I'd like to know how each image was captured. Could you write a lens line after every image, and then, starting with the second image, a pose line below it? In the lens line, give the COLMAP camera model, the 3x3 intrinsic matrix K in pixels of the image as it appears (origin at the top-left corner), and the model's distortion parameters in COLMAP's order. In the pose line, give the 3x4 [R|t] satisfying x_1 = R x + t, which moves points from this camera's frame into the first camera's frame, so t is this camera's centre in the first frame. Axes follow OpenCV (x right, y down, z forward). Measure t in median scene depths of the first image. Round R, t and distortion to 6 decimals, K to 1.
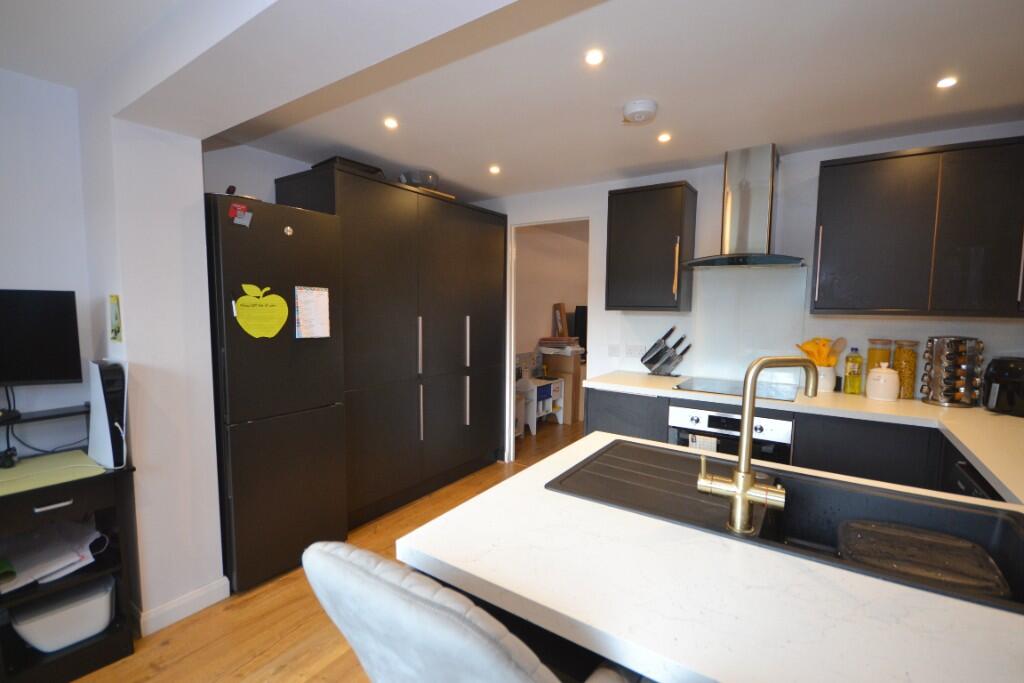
lens RADIAL K [[452.9, 0, 509.2], [0, 452.9, 343.7], [0, 0, 1]] dist [-0.001954, -0.005575]
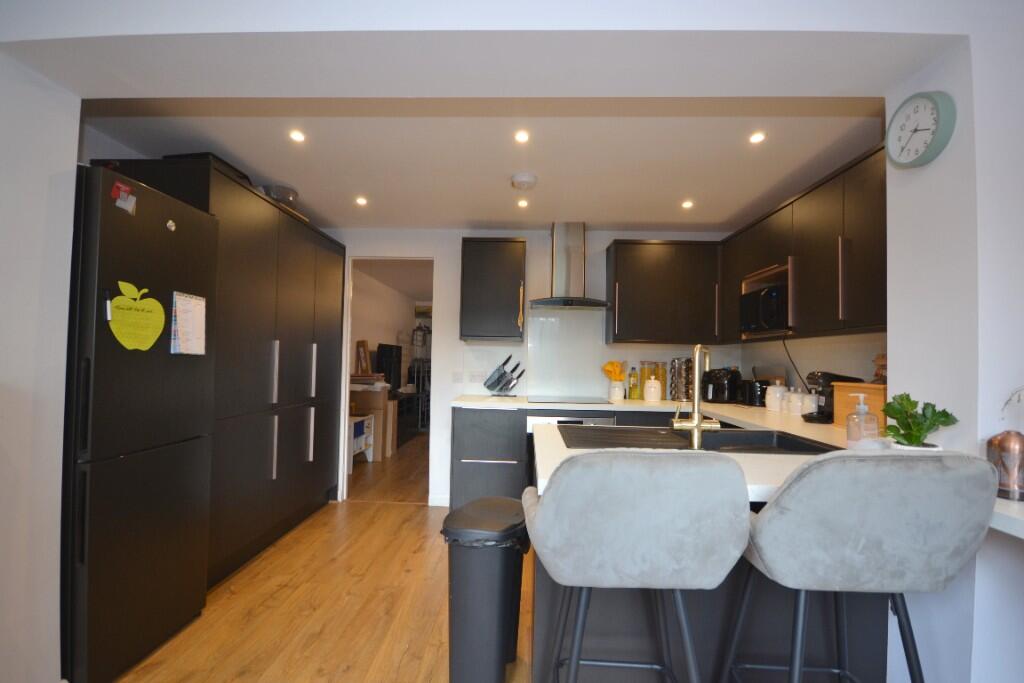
lens RADIAL K [[452.9, 0, 508.6], [0, 452.9, 343.6], [0, 0, 1]] dist [-0.001954, -0.005575]
pose [[0.845219, 0.026472, 0.533764, -0.353556], [0.031809, 0.994510, -0.099692, 0.064728], [-0.533473, 0.101240, 0.839736, -0.017469]]
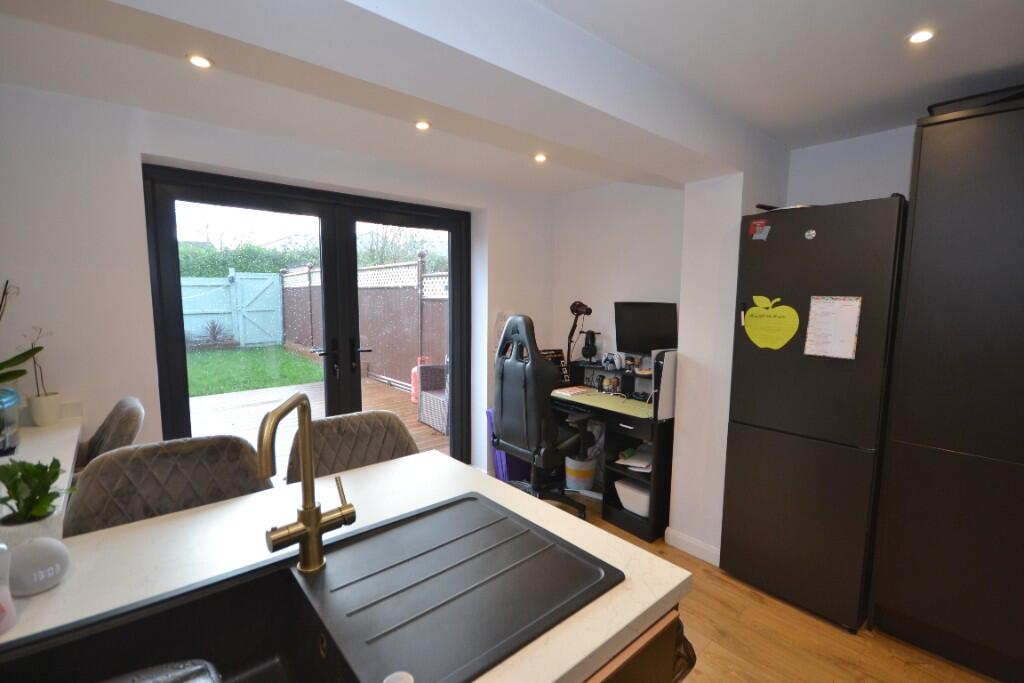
lens RADIAL K [[452.9, 0, 511.9], [0, 452.9, 347.0], [0, 0, 1]] dist [-0.001954, -0.005575]
pose [[-0.260635, 0.093237, -0.960925, 0.484438], [-0.088258, 0.988857, 0.119886, -0.074355], [0.961395, 0.116056, -0.249502, 0.602165]]
